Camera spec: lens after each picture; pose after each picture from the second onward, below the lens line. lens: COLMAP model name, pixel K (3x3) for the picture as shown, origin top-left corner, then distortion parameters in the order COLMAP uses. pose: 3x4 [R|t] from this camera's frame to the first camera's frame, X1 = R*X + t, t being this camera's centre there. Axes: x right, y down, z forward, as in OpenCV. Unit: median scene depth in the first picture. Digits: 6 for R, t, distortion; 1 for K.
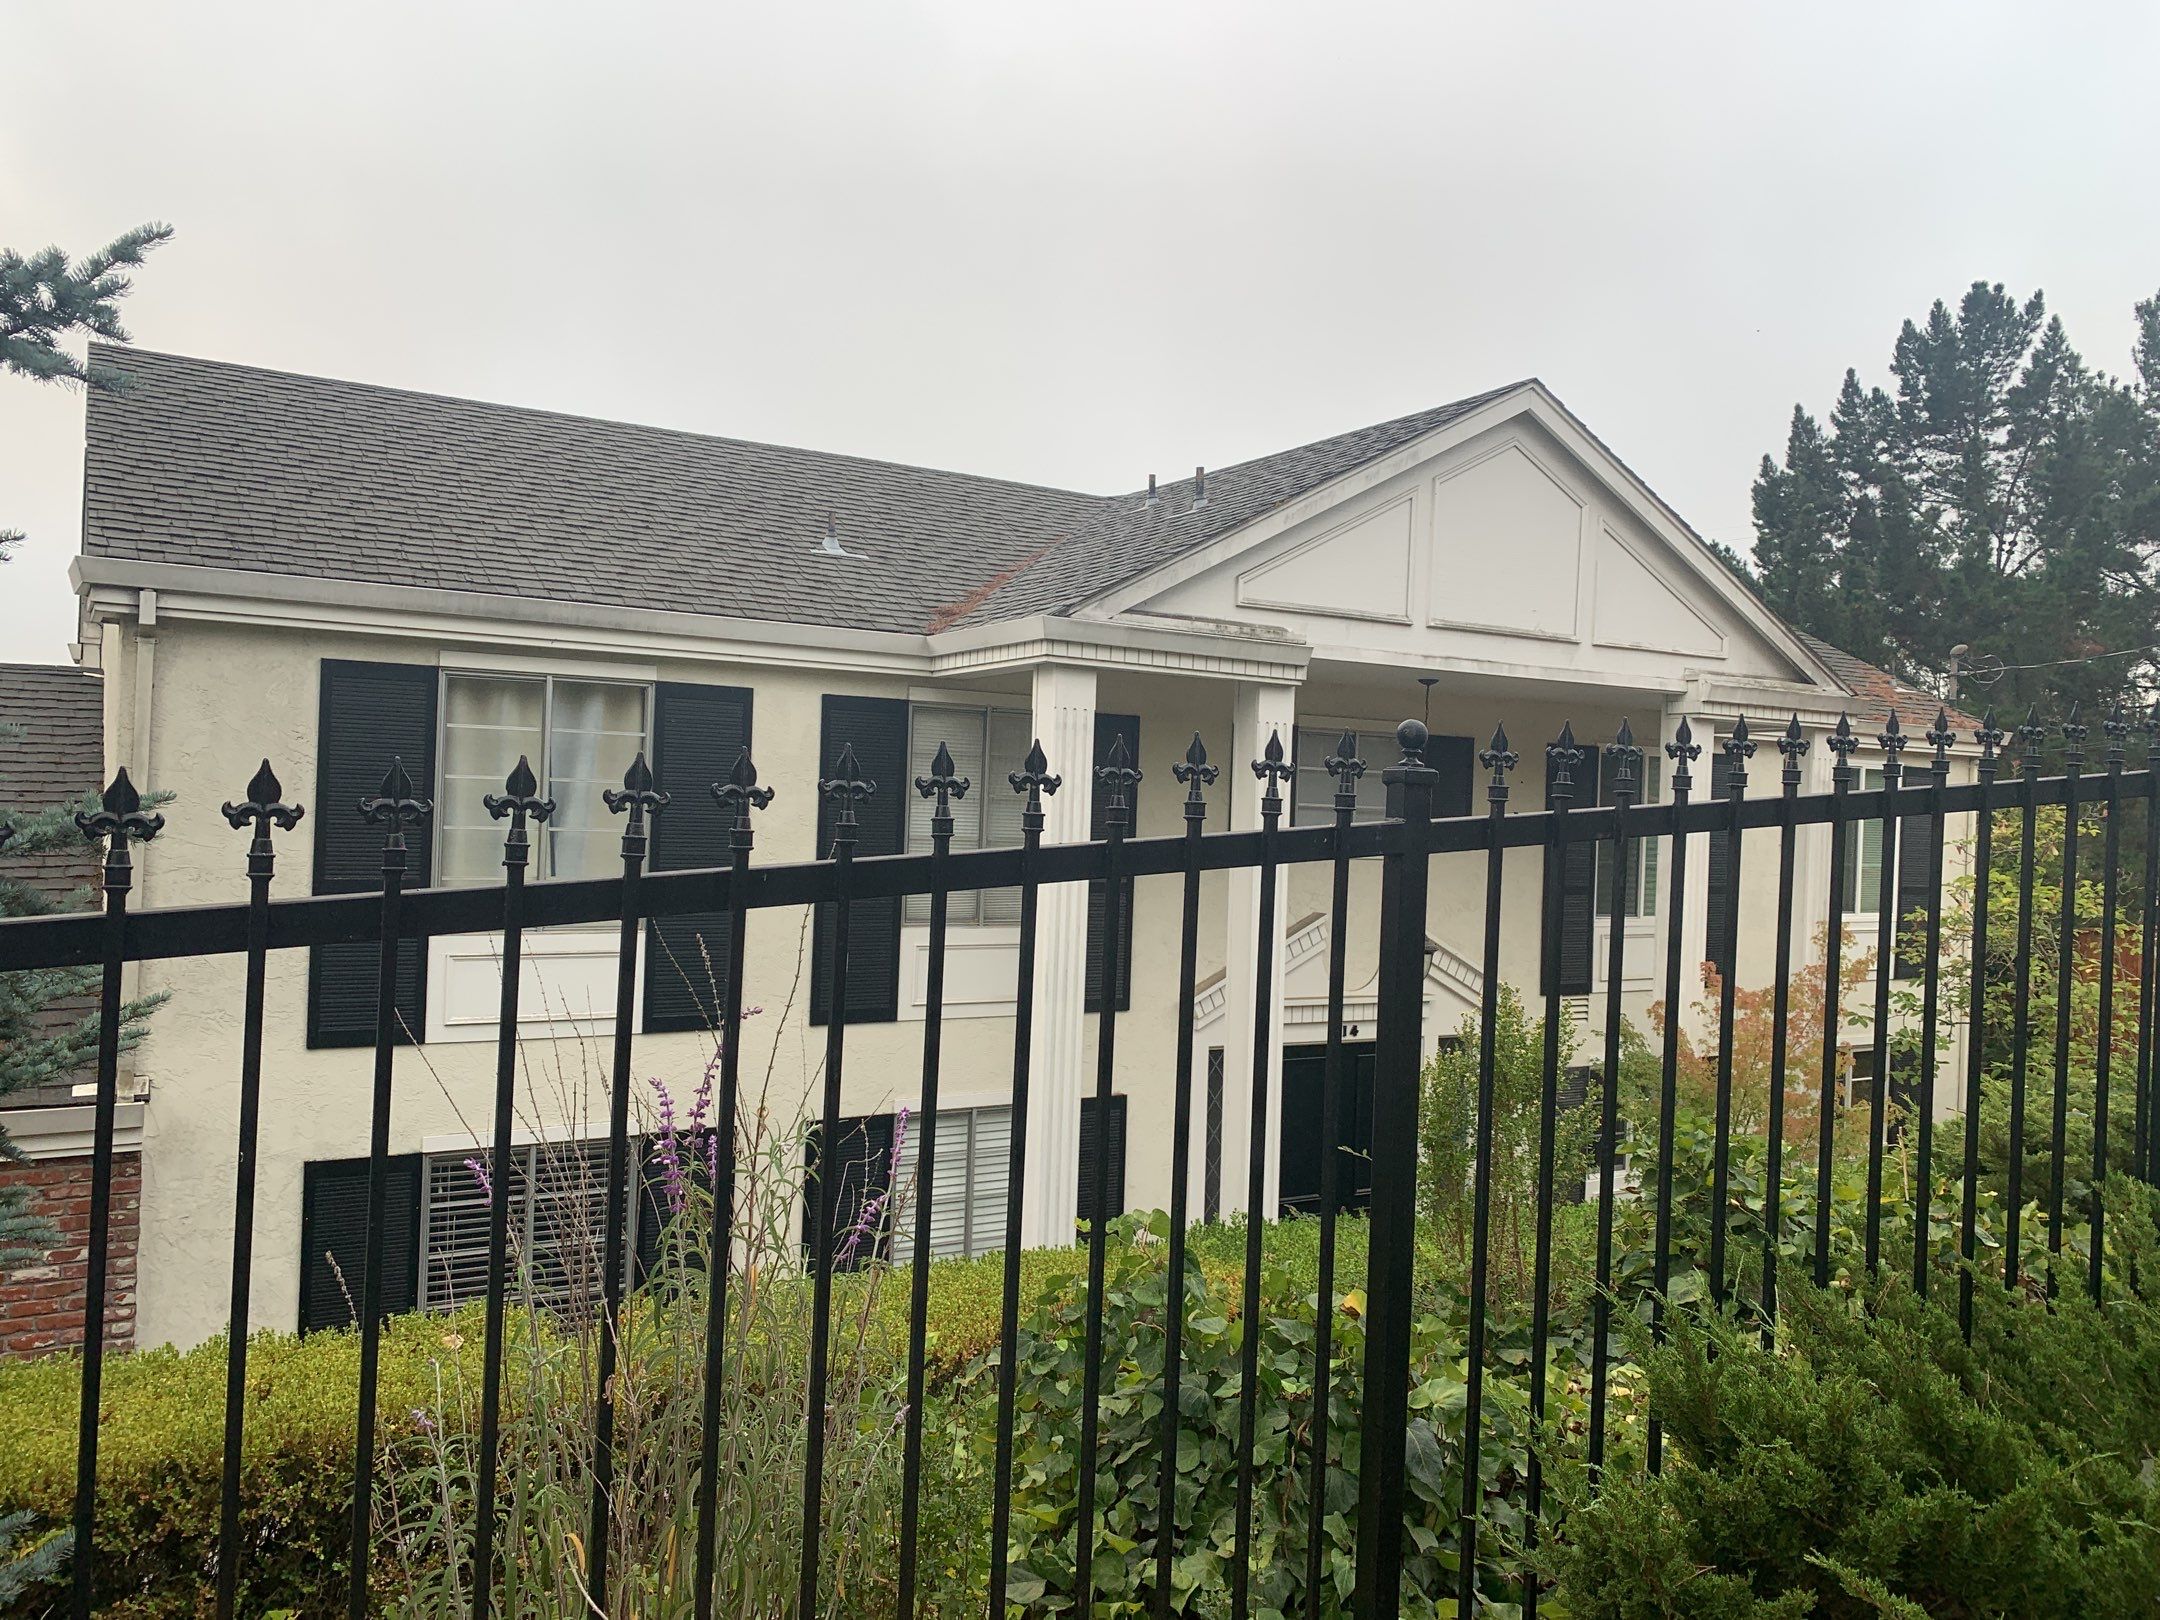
lens RADIAL K [[1509.7, 0, 1080.0], [0, 1509.7, 810.0], [0, 0, 1]] dist [0.001406, 0.001779]
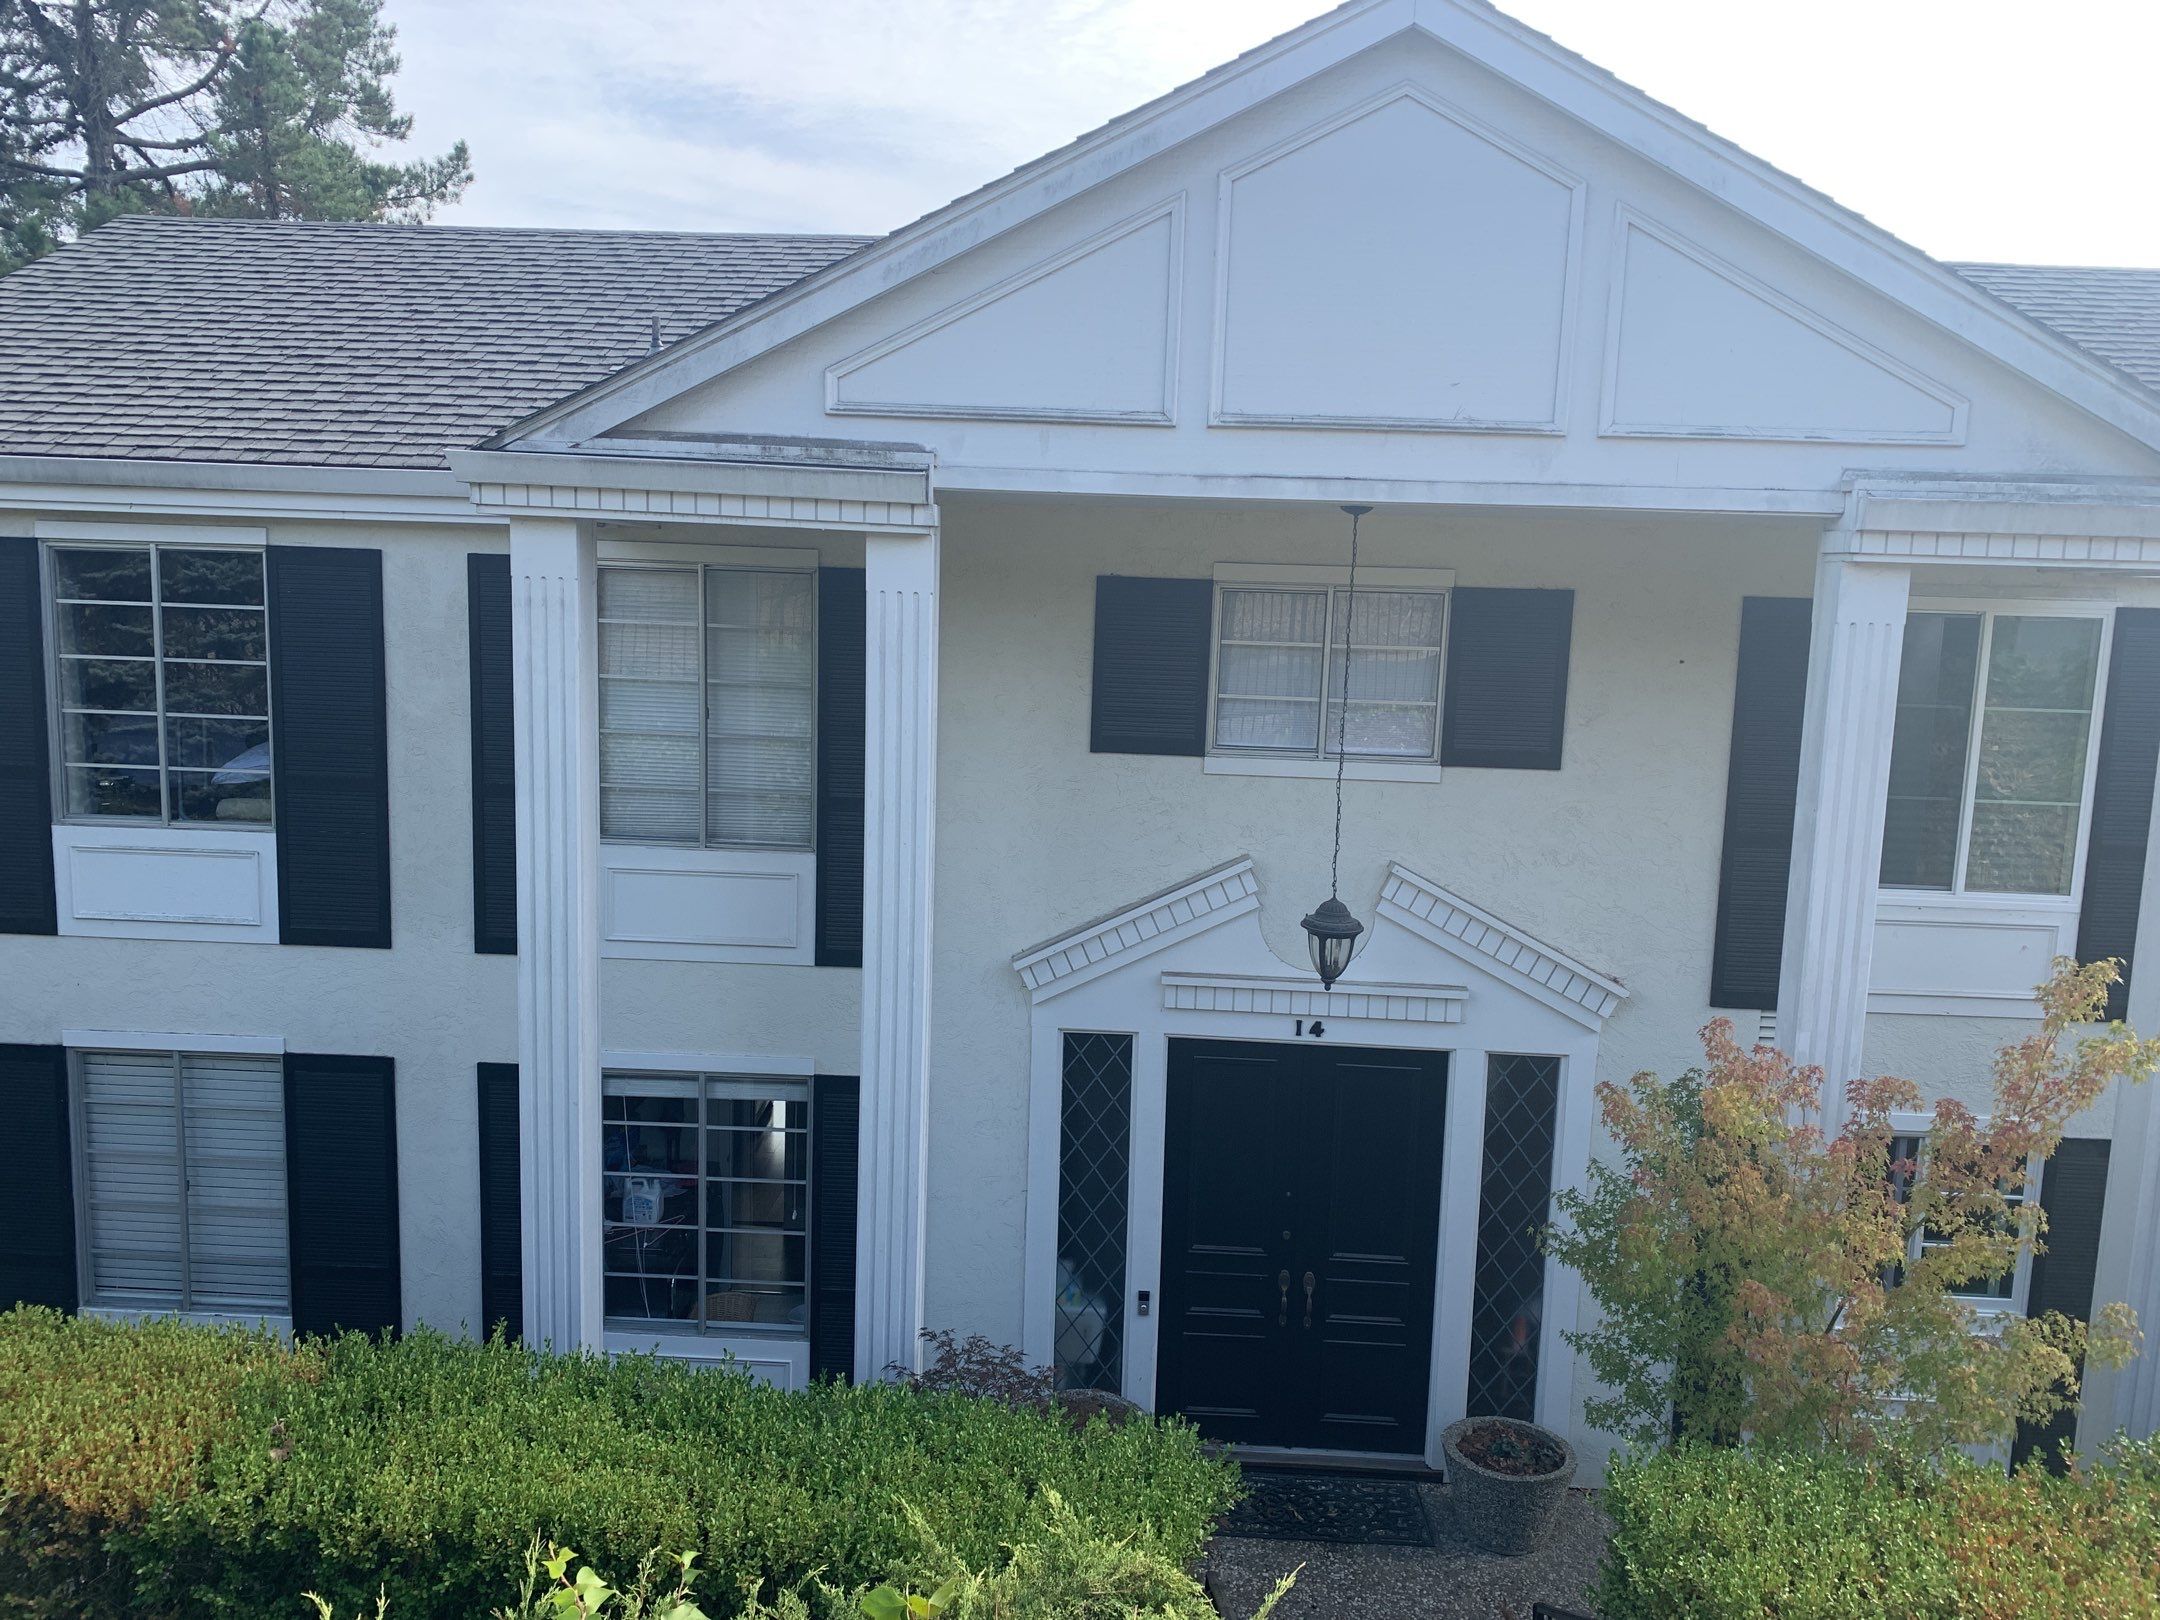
lens RADIAL K [[1509.7, 0, 1080.0], [0, 1509.7, 810.0], [0, 0, 1]] dist [0.001406, 0.001779]
pose [[0.848130, 0.075574, -0.524370, 0.568066], [-0.009786, 0.991839, 0.127119, -0.048315], [0.529698, -0.102682, 0.841948, 0.488737]]
